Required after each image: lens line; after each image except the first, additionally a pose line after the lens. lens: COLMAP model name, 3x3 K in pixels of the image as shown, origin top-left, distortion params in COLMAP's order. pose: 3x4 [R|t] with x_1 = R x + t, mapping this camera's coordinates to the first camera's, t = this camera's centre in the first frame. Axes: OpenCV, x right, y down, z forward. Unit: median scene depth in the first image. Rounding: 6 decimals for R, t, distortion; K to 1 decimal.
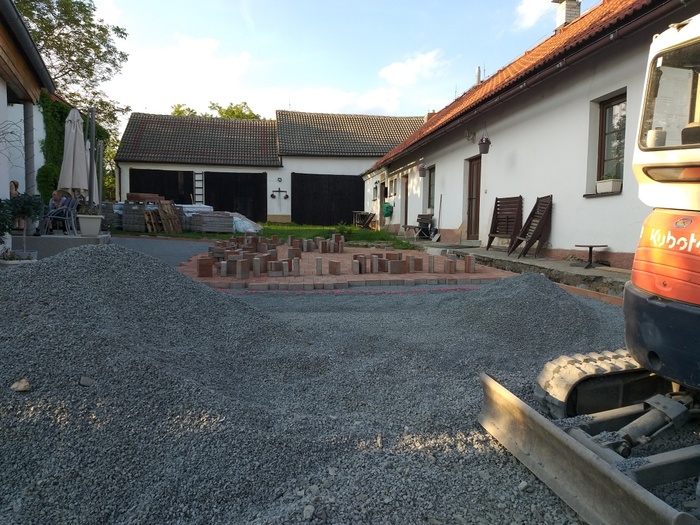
lens RADIAL K [[535.5, 0, 336.6], [0, 535.5, 278.0], [0, 0, 1]] dist [0.067946, -0.123065]
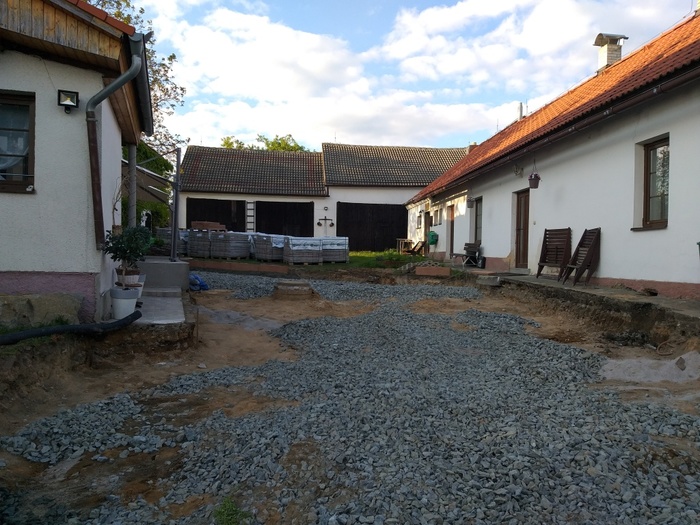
lens RADIAL K [[535.5, 0, 340.5], [0, 535.5, 276.3], [0, 0, 1]] dist [0.067946, -0.123065]
pose [[0.998617, 0.010049, -0.051611, -0.025459], [-0.012663, 0.998640, -0.050579, 0.002001], [0.051032, 0.051162, 0.997386, -0.040389]]
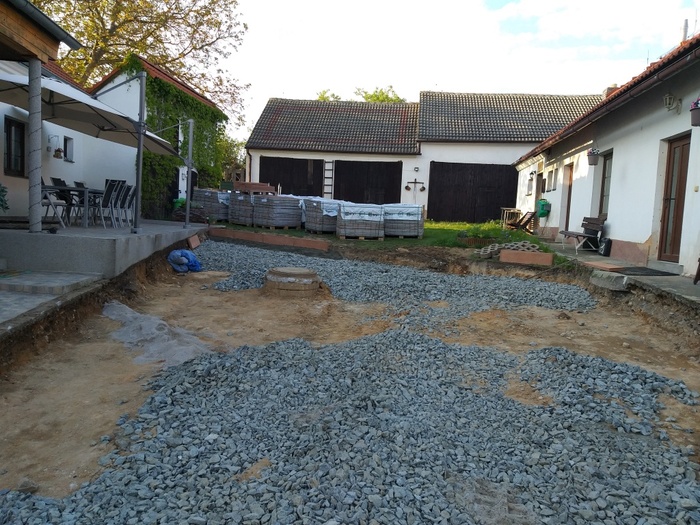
lens RADIAL K [[535.5, 0, 341.7], [0, 535.5, 269.5], [0, 0, 1]] dist [0.067946, -0.123065]
pose [[0.960648, 0.062239, -0.270705, 0.026815], [-0.062068, 0.998029, 0.009200, -0.023030], [0.270744, 0.007964, 0.962619, 0.139503]]
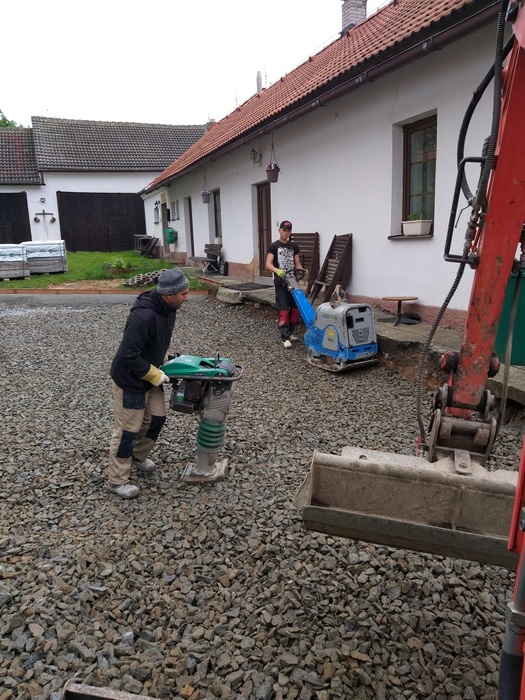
lens RADIAL K [[535.5, 0, 256.5], [0, 535.5, 347.8], [0, 0, 1]] dist [0.067946, -0.123065]
pose [[0.971070, -0.086359, 0.222632, 0.014479], [0.061571, 0.991341, 0.115985, -0.031435], [-0.230720, -0.098922, 0.967979, 0.066547]]
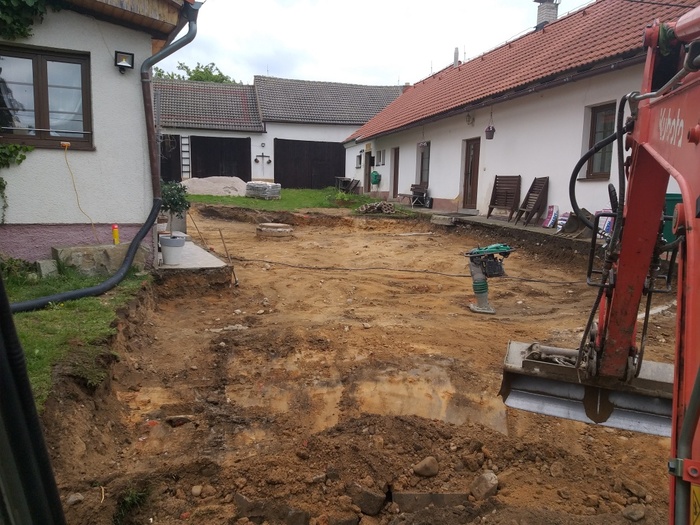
lens RADIAL K [[535.5, 0, 337.9], [0, 535.5, 274.4], [0, 0, 1]] dist [0.067946, -0.123065]
pose [[0.993358, -0.006899, 0.114857, -0.093968], [-0.001095, 0.997588, 0.069398, -0.004678], [-0.115059, -0.069063, 0.990955, -0.085565]]
